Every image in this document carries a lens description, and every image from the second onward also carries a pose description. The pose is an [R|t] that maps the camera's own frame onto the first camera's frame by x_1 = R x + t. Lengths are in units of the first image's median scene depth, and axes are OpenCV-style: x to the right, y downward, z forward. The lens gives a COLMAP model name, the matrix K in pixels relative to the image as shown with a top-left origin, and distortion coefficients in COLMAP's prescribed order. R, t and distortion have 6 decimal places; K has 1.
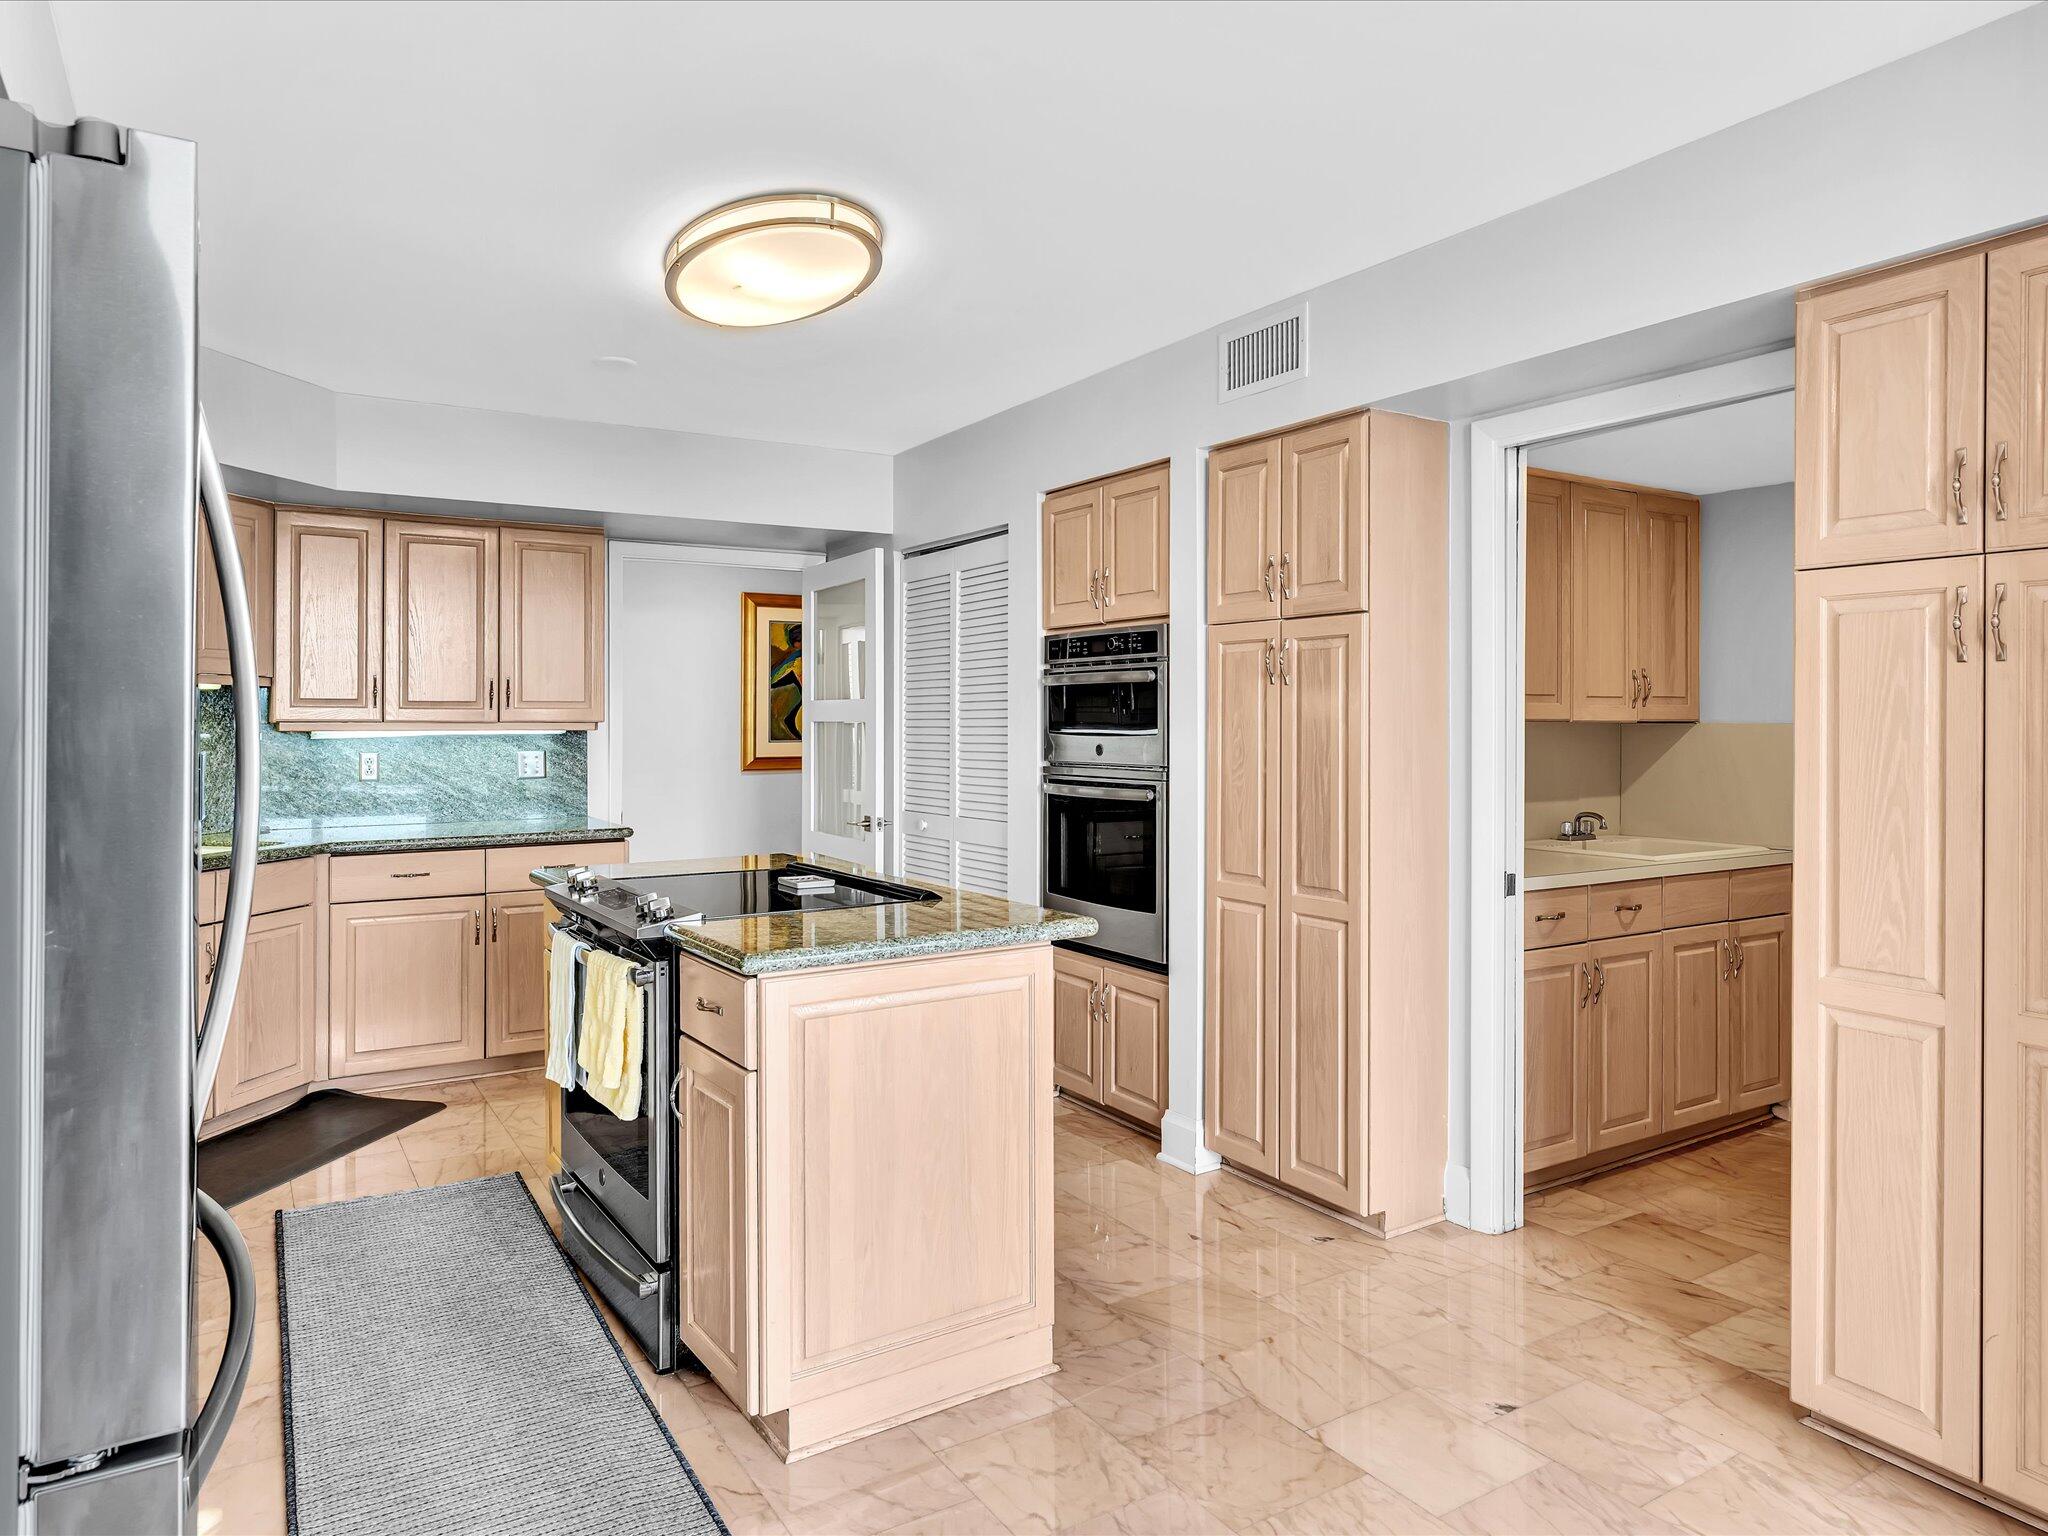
lens RADIAL K [[1273.9, 0, 1038.5], [0, 1273.9, 723.3], [0, 0, 1]] dist [0.000896, -0.006921]
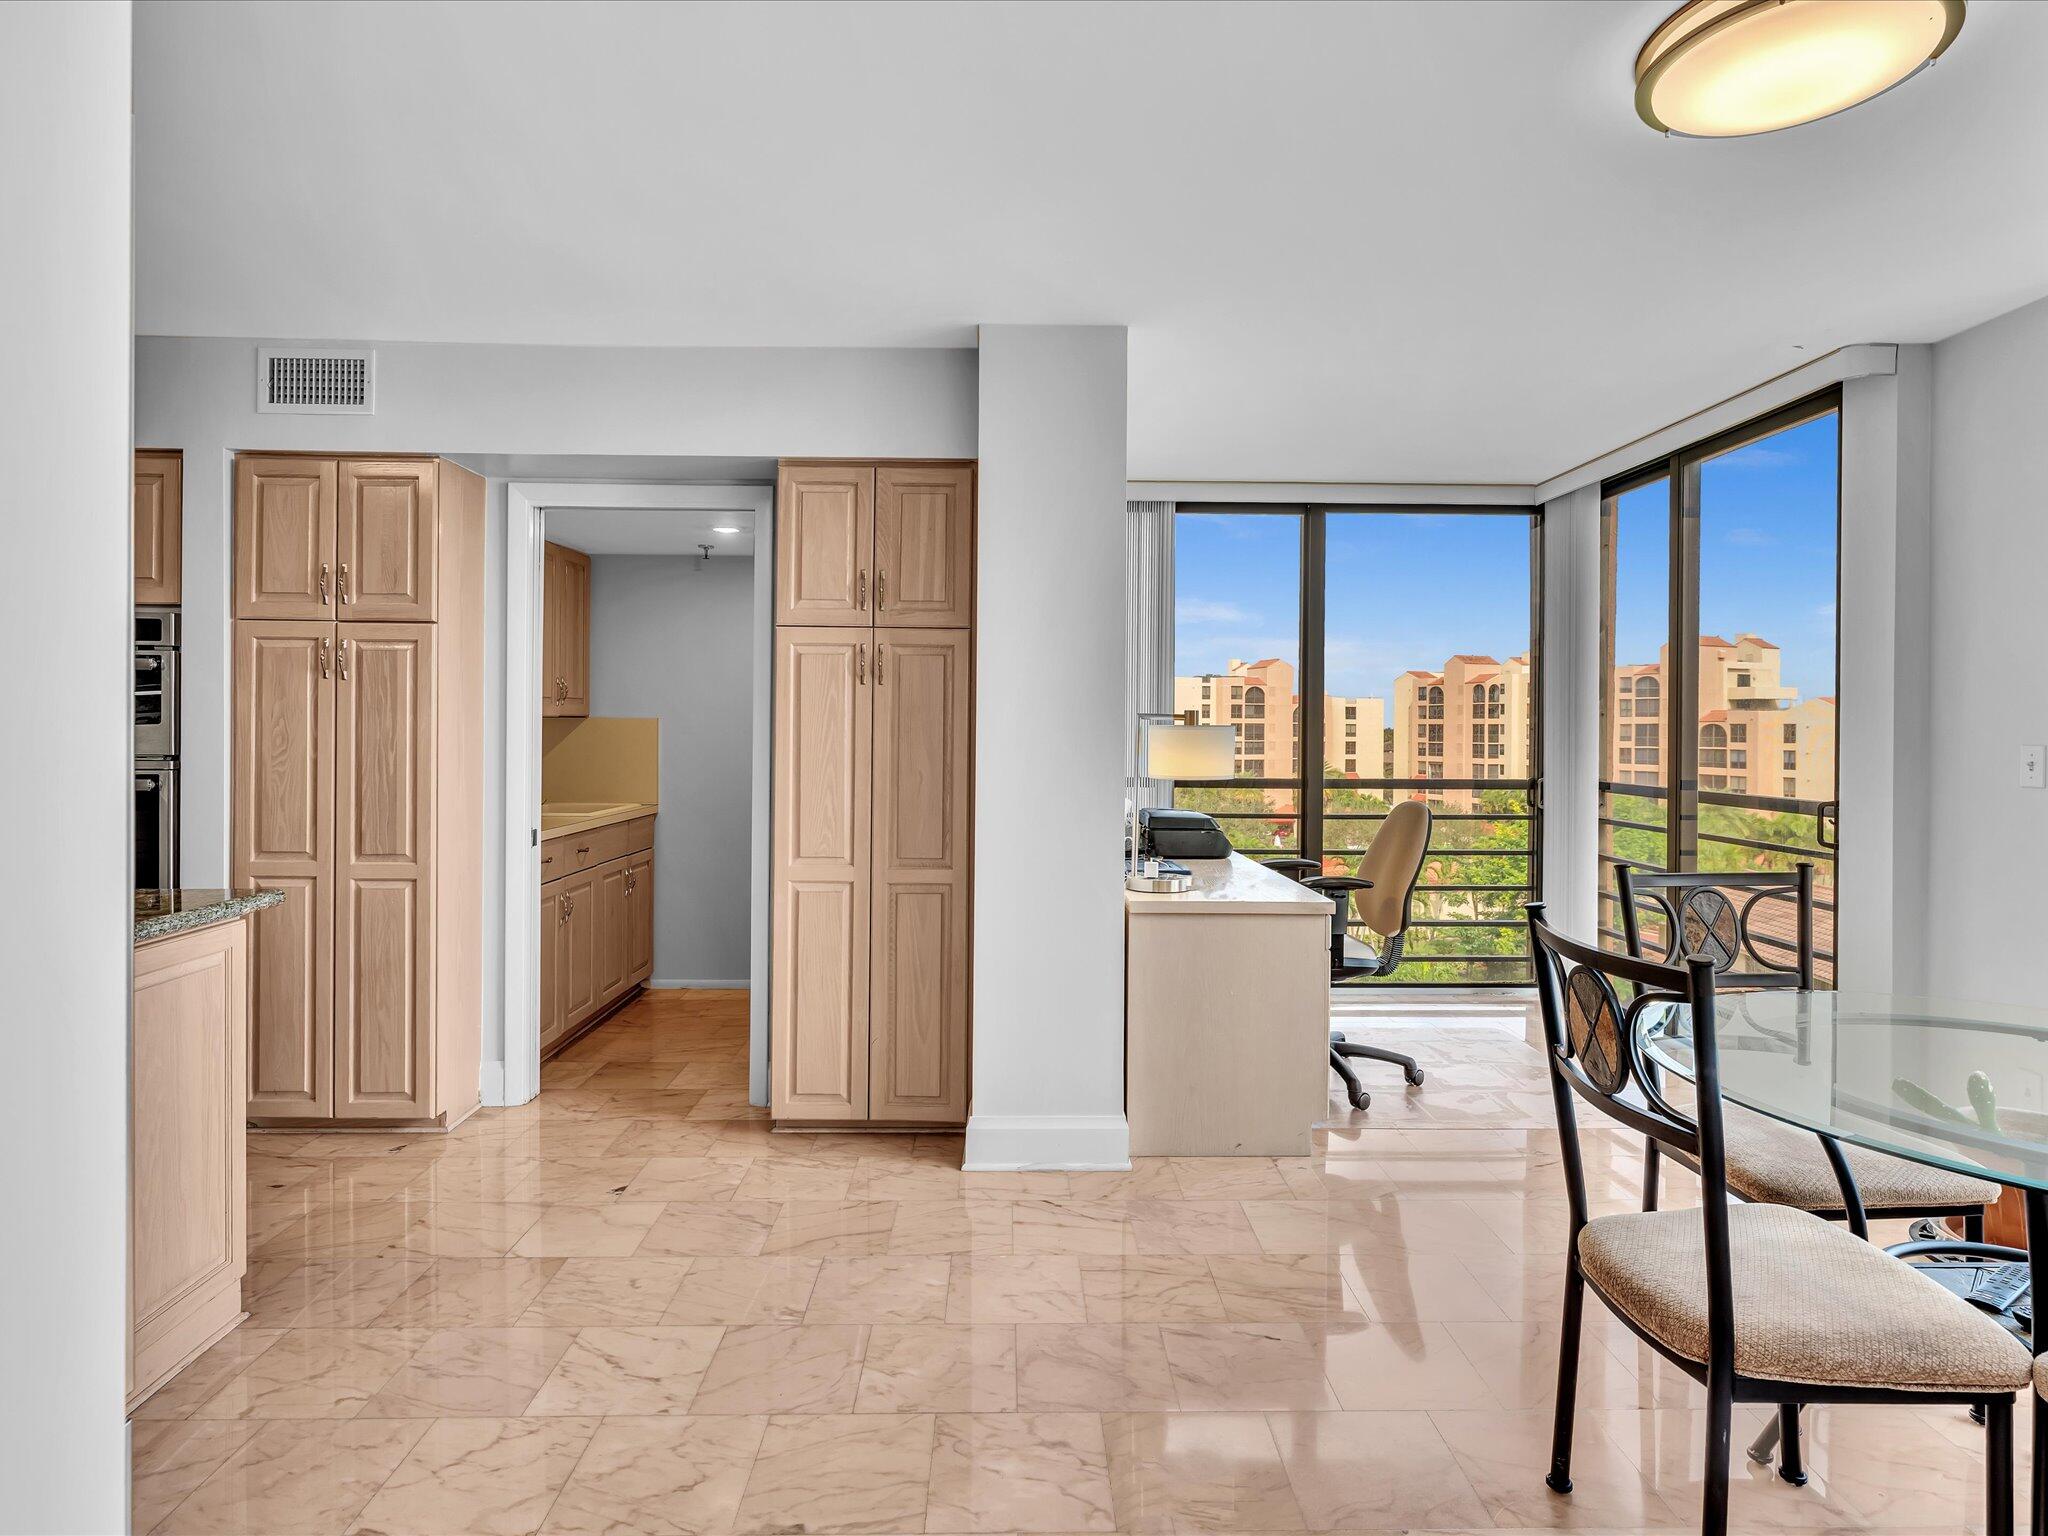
lens RADIAL K [[1158.7, 0, 973.9], [0, 1158.7, 732.9], [0, 0, 1]] dist [0.003712, 0.003801]
pose [[0.526898, -0.002650, 0.849924, -0.383647], [-0.006797, 0.999950, 0.007332, 0.005669], [-0.849901, -0.009640, 0.526854, -0.020832]]
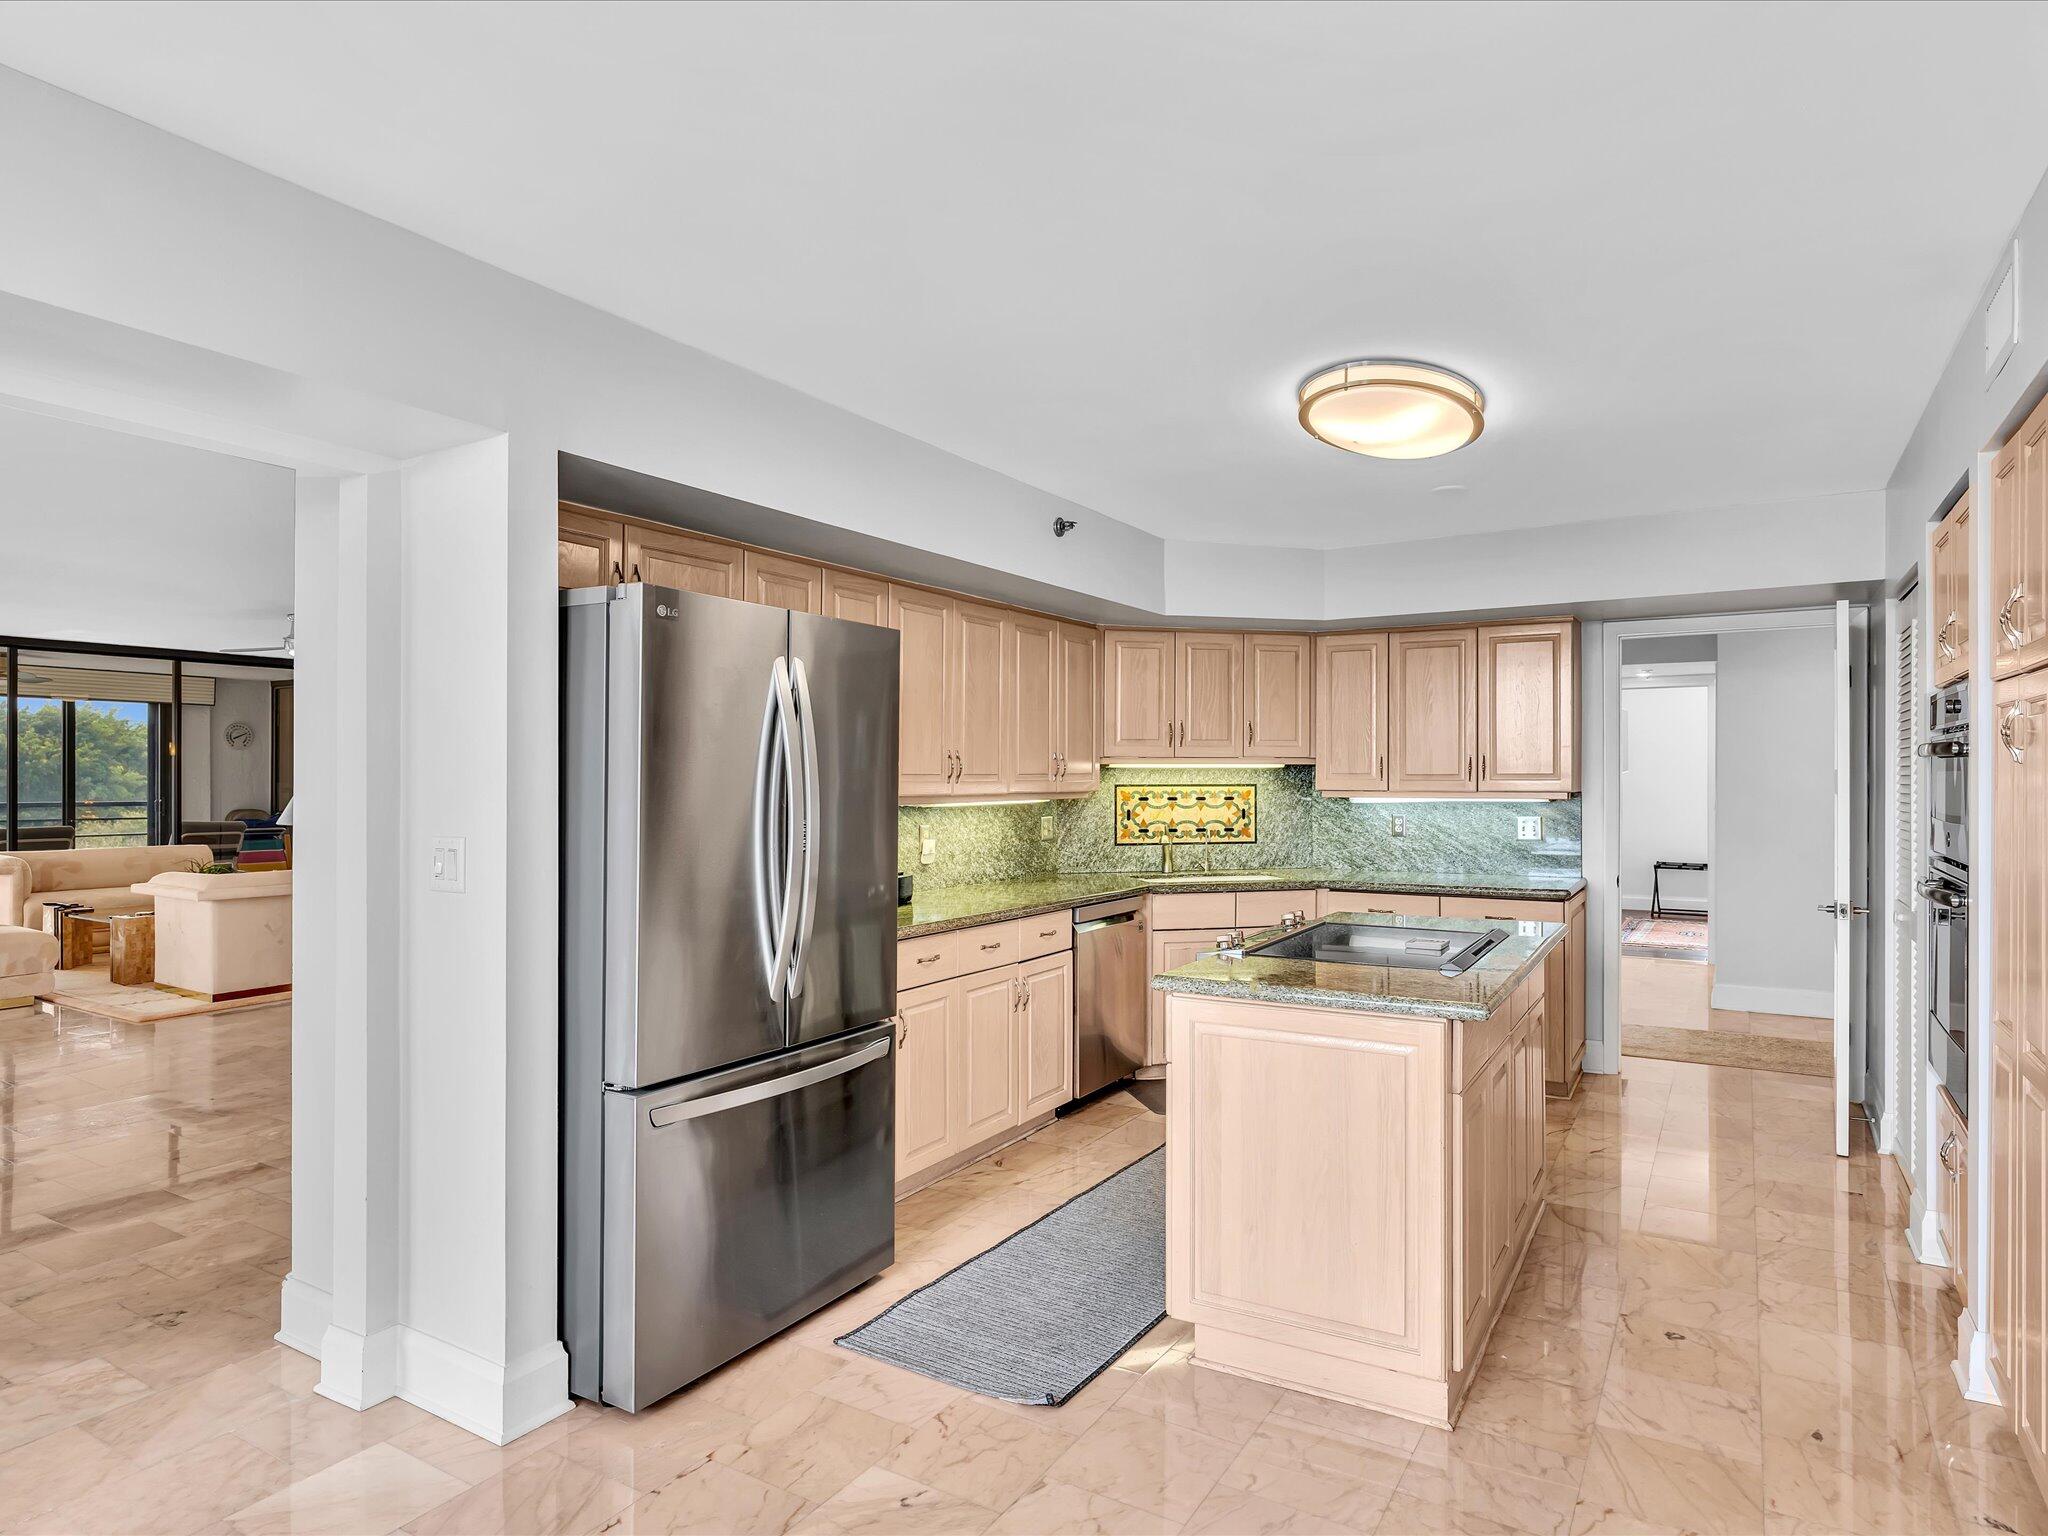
lens RADIAL K [[1216.5, 0, 1044.9], [0, 1216.5, 776.9], [0, 0, 1]] dist [-0.003237, 0.004608]
pose [[0.441605, 0.001878, -0.897208, 0.575077], [0.000332, 0.999997, 0.002256, -0.023844], [0.897210, -0.001294, 0.441603, 0.194209]]
